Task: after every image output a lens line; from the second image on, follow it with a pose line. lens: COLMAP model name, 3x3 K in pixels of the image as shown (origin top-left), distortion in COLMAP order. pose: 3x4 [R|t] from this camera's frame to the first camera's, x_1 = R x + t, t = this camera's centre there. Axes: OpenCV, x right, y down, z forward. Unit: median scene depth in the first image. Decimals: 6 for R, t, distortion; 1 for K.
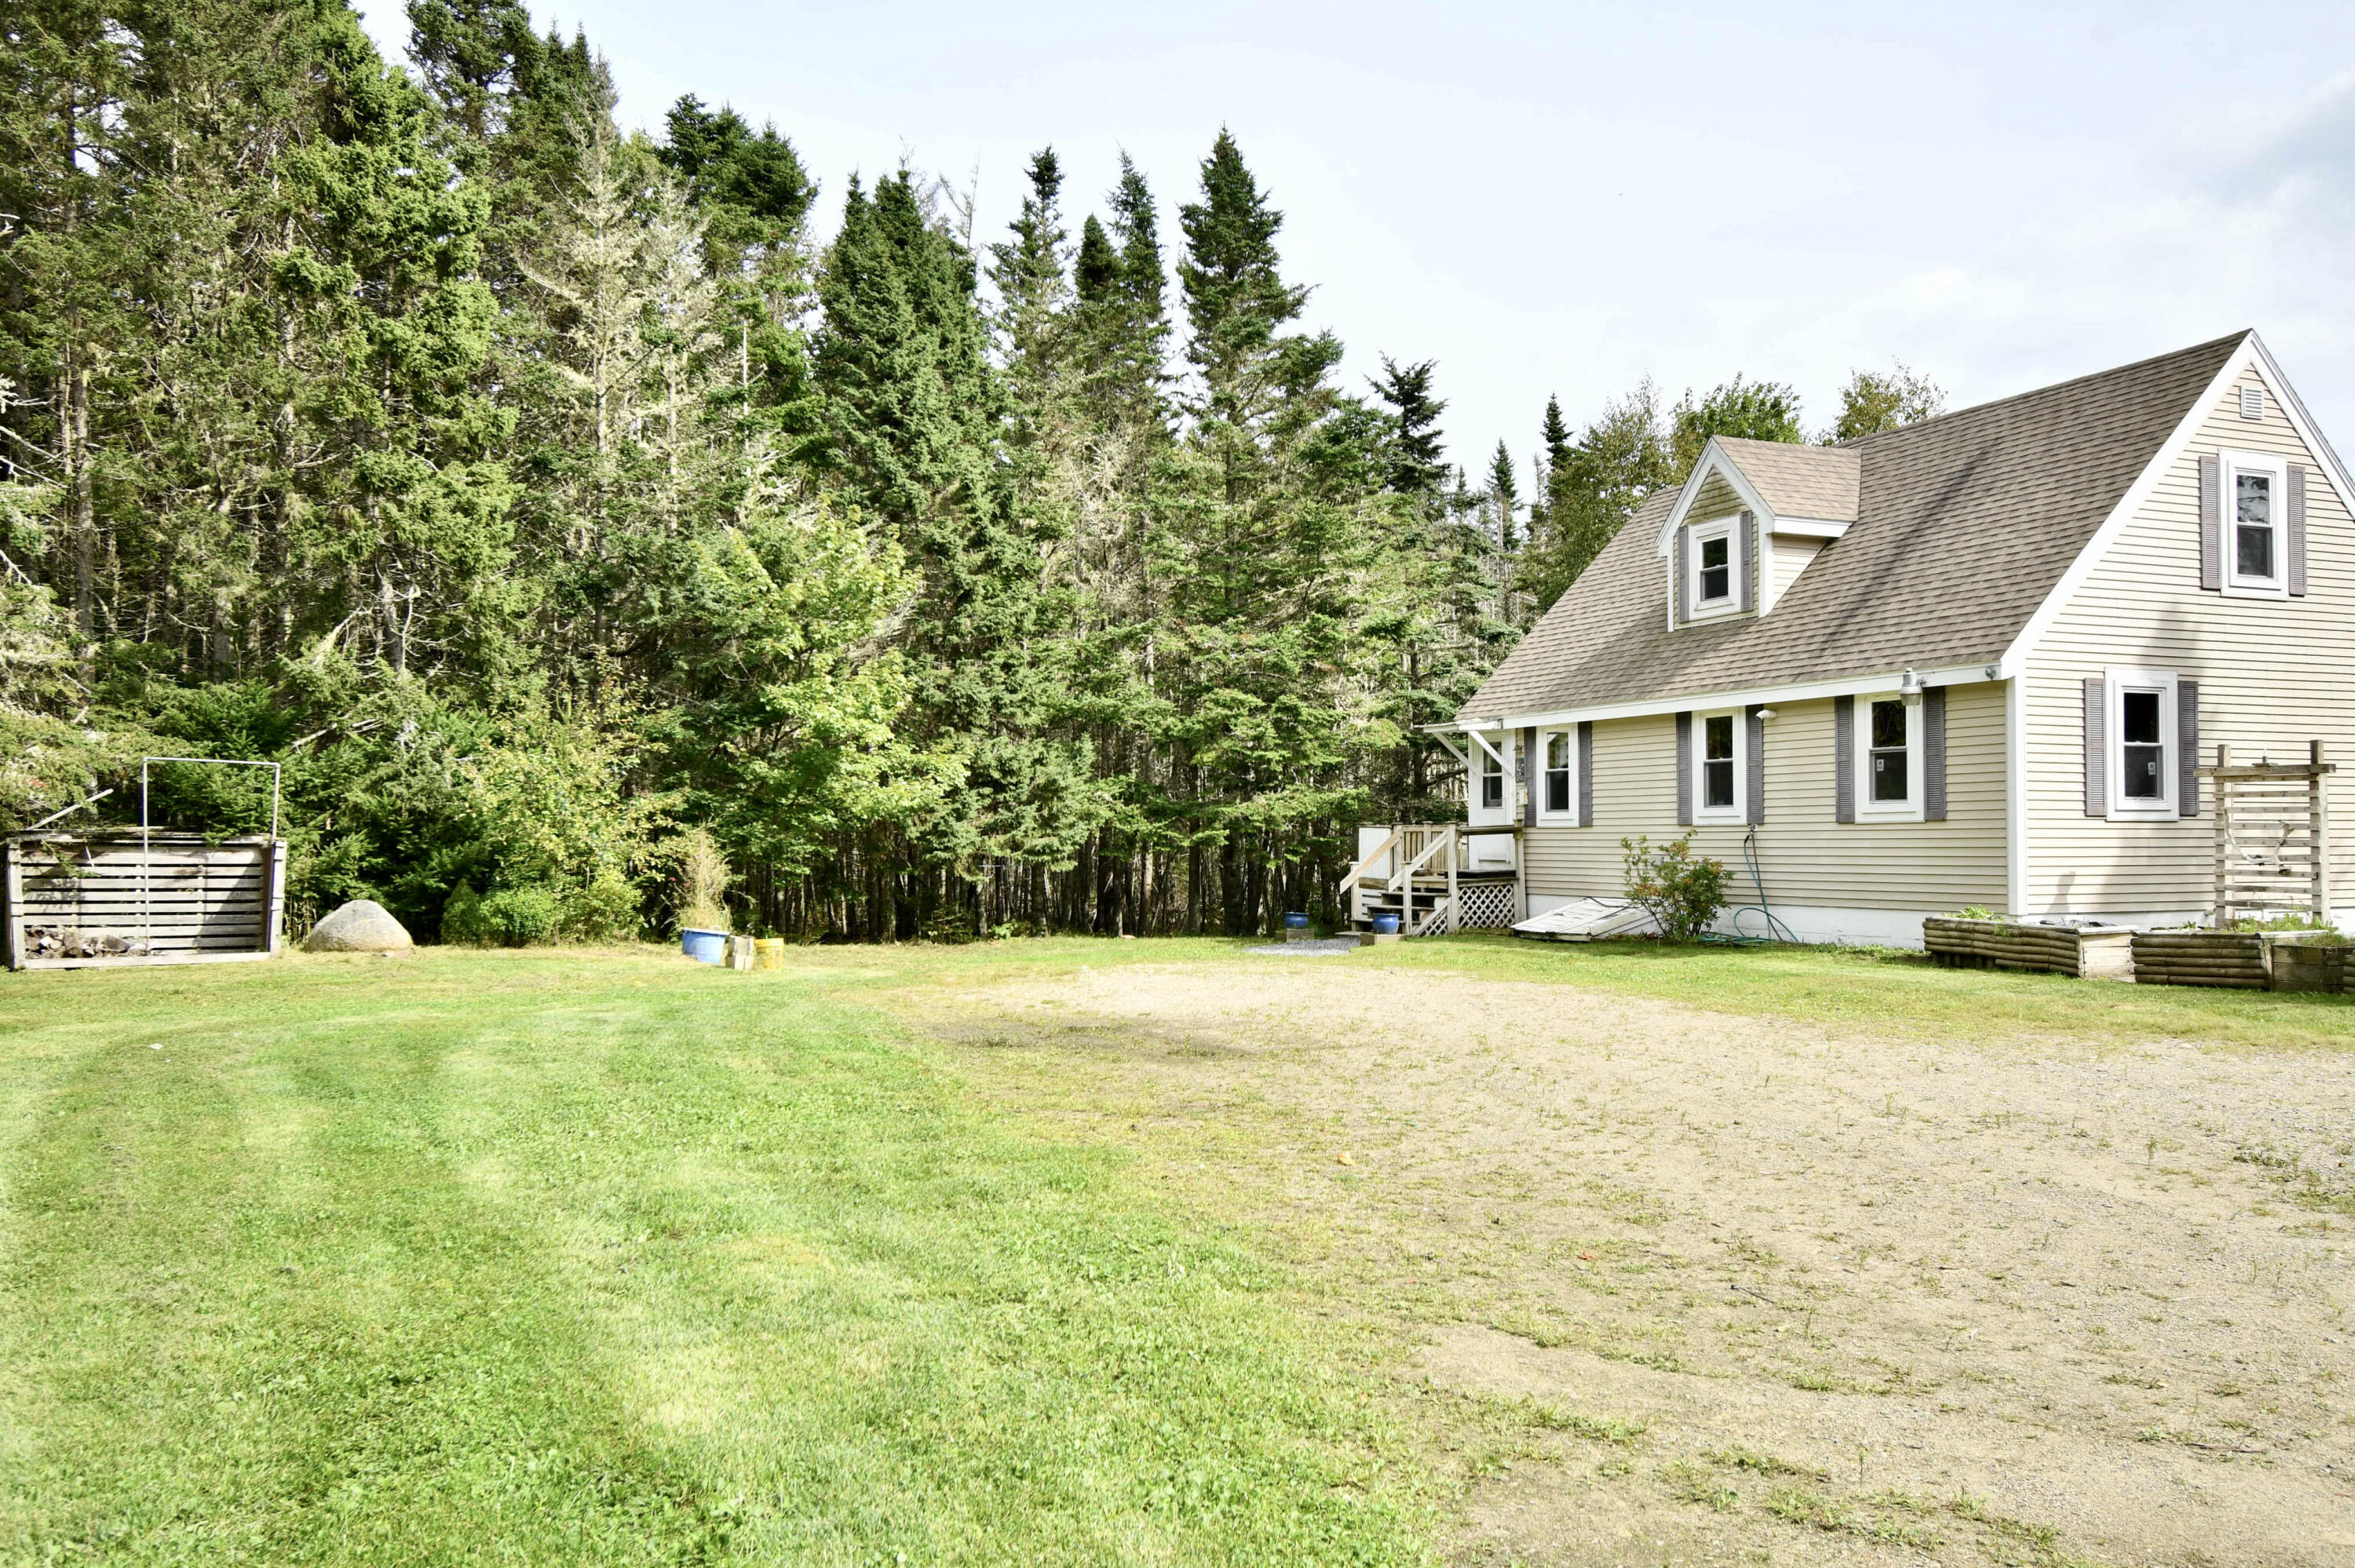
lens RADIAL K [[1997.5, 0, 1177.5], [0, 1997.5, 784.0], [0, 0, 1]] dist [0.001051, -0.000564]
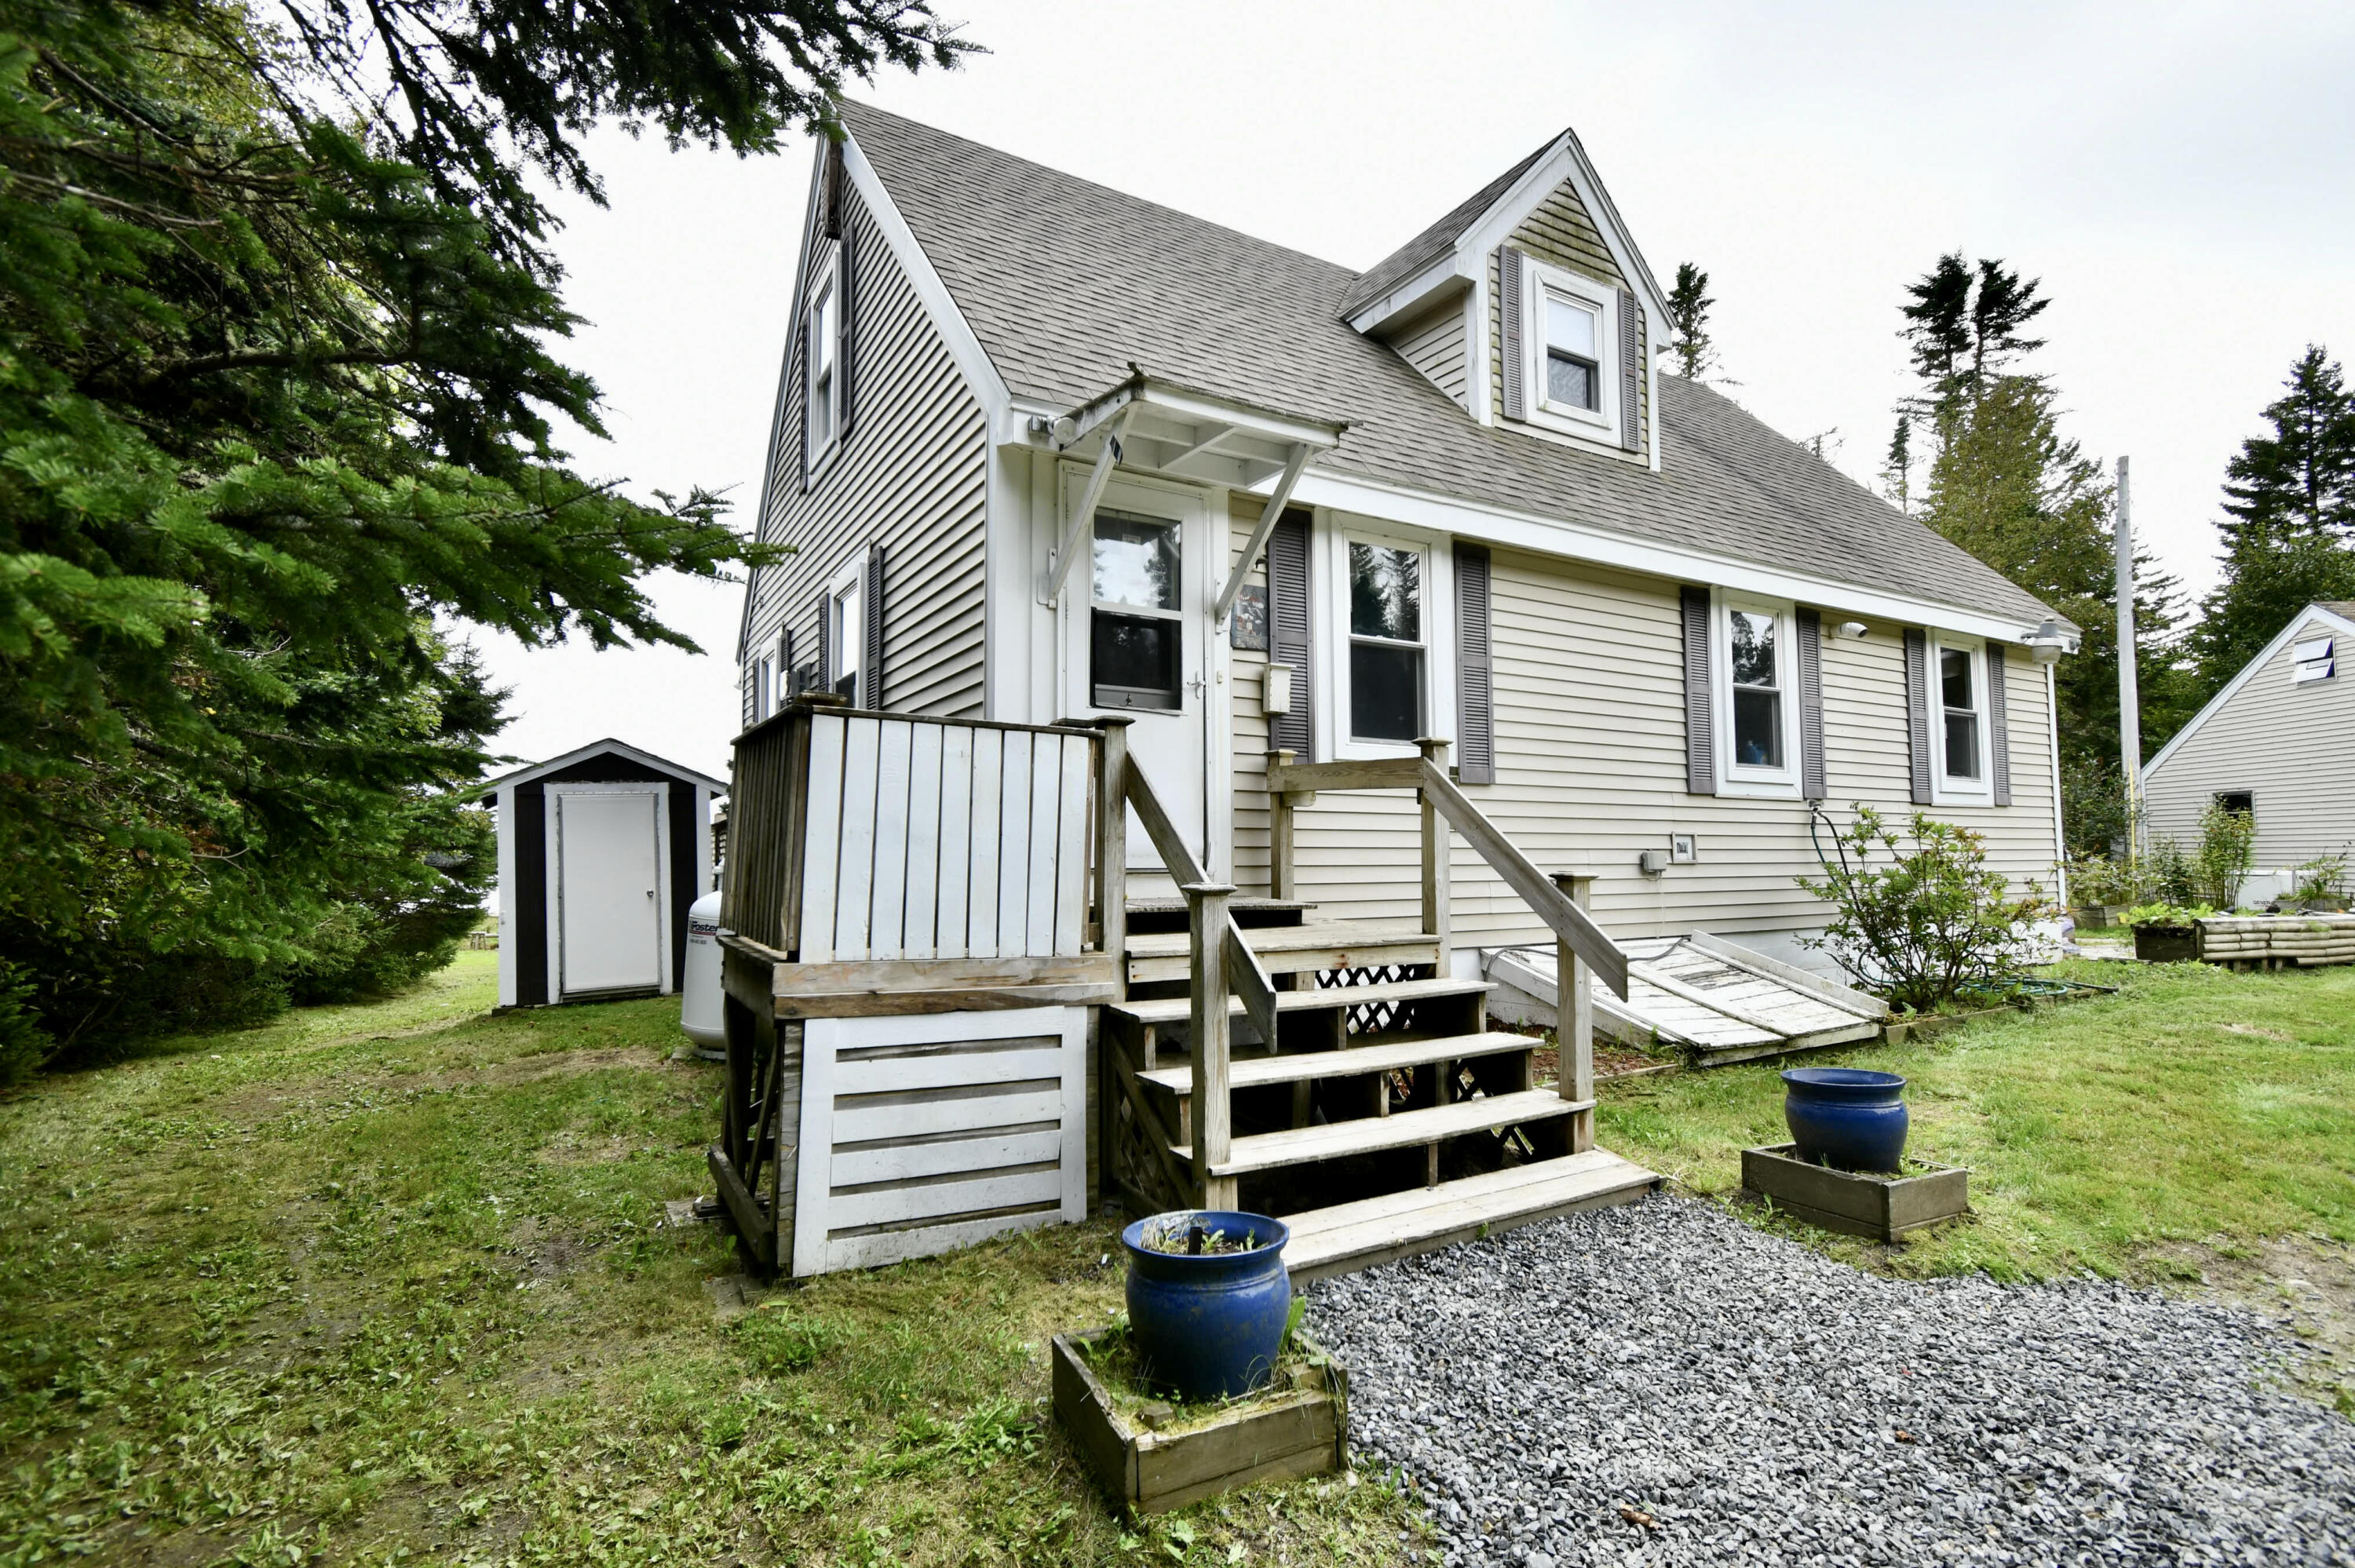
lens RADIAL K [[1126.5, 0, 1175.2], [0, 1126.5, 795.3], [0, 0, 1]] dist [0.003117, 0.000907]
pose [[-0.123170, 0.013469, 0.992294, -0.037065], [-0.052925, 0.998396, -0.020121, 0.040337], [-0.990973, -0.054995, -0.122260, 1.369374]]
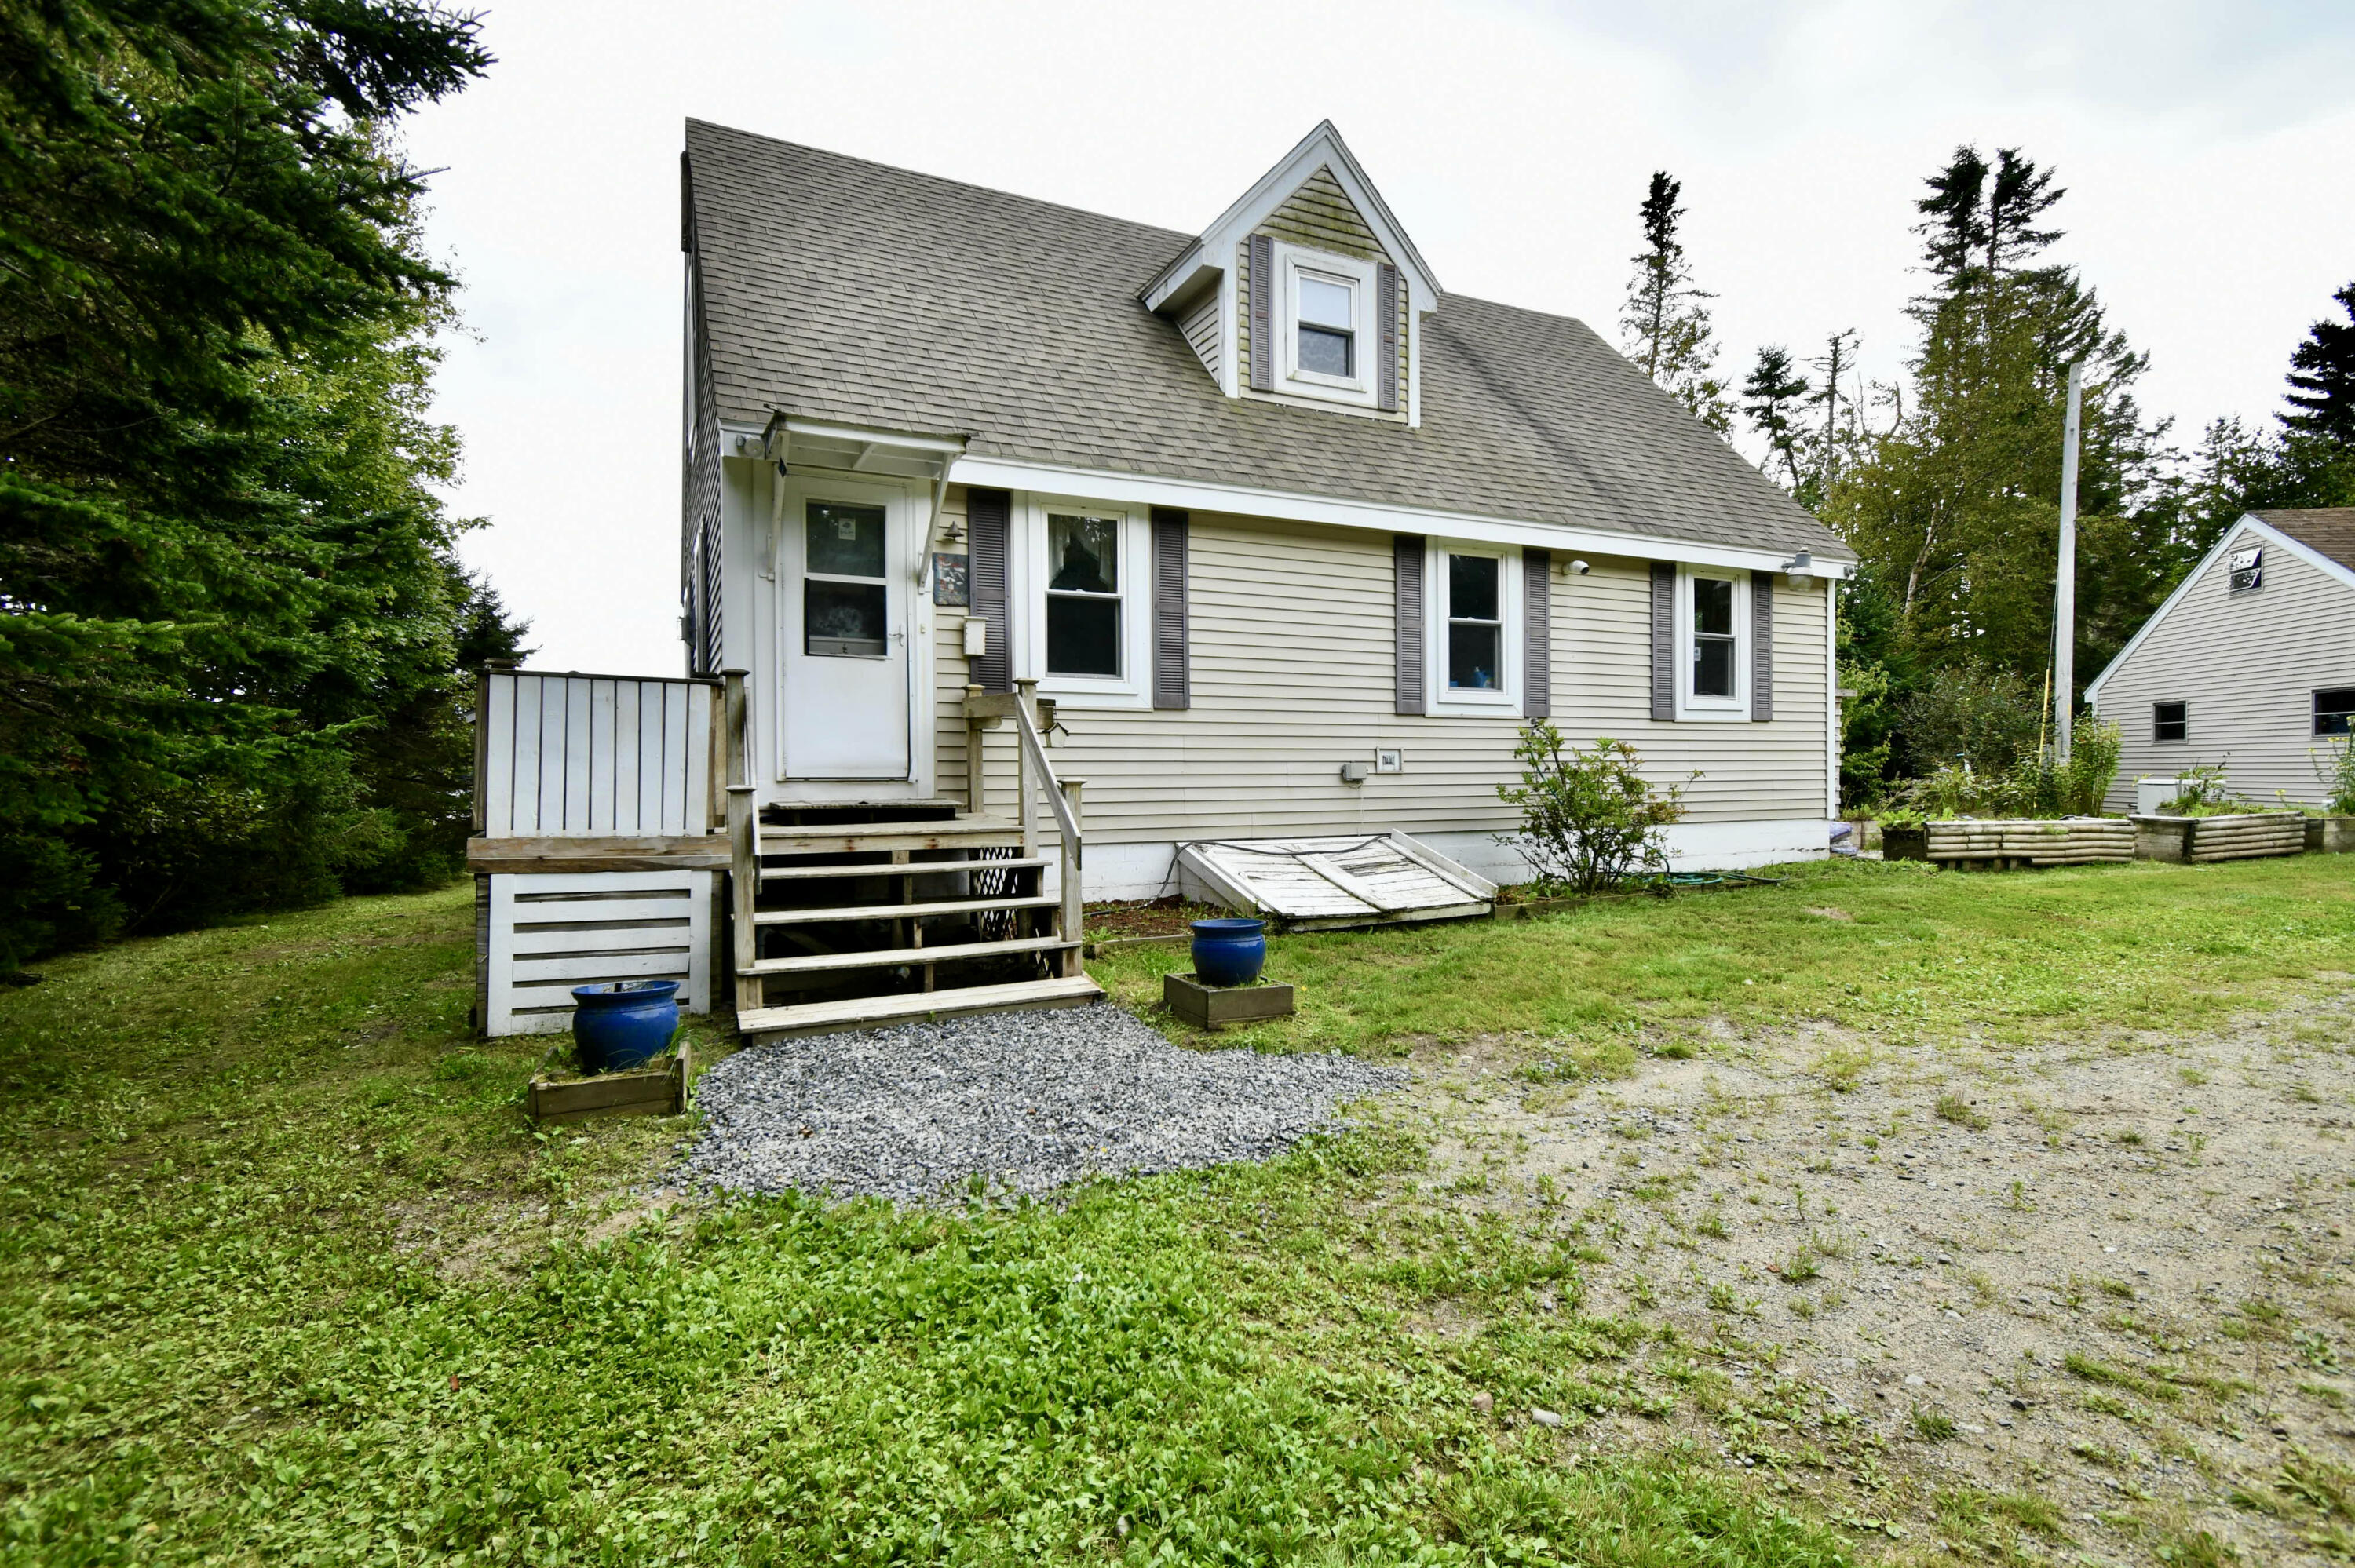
lens RADIAL K [[1126.5, 0, 1175.2], [0, 1126.5, 795.3], [0, 0, 1]] dist [0.003117, 0.000907]
pose [[-0.039604, -0.062463, 0.997261, -0.119803], [-0.047059, 0.997053, 0.060581, 0.032730], [-0.998107, -0.044531, -0.042427, 1.264855]]
